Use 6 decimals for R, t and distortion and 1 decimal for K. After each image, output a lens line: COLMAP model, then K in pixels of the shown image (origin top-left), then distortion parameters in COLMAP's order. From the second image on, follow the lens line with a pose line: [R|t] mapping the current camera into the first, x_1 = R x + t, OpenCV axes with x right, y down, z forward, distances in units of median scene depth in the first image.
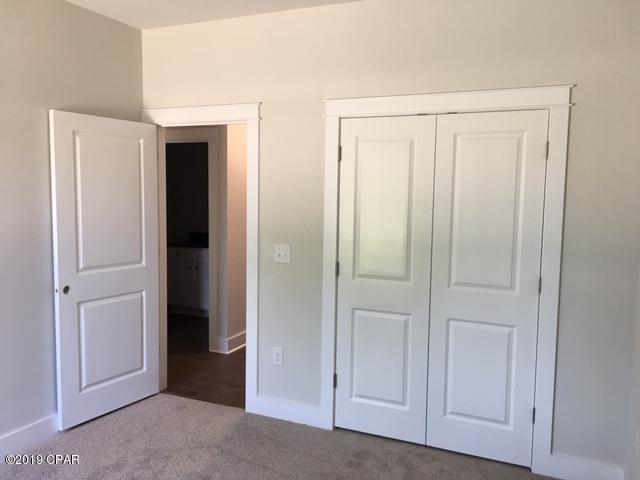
lens RADIAL K [[646.3, 0, 320.0], [0, 646.3, 240.0], [0, 0, 1]] dist [0.088258, -0.001229]
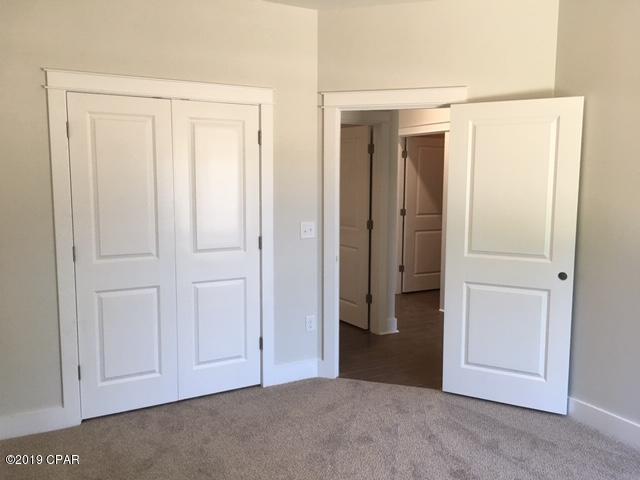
lens RADIAL K [[555.6, 0, 320.0], [0, 555.6, 240.0], [0, 0, 1]] dist [0.092034, -0.001267]
pose [[0.575840, -0.112156, 0.809833, -0.480239], [0.072359, 0.993650, 0.086162, -0.023808], [-0.814354, 0.008983, 0.580299, 0.264918]]
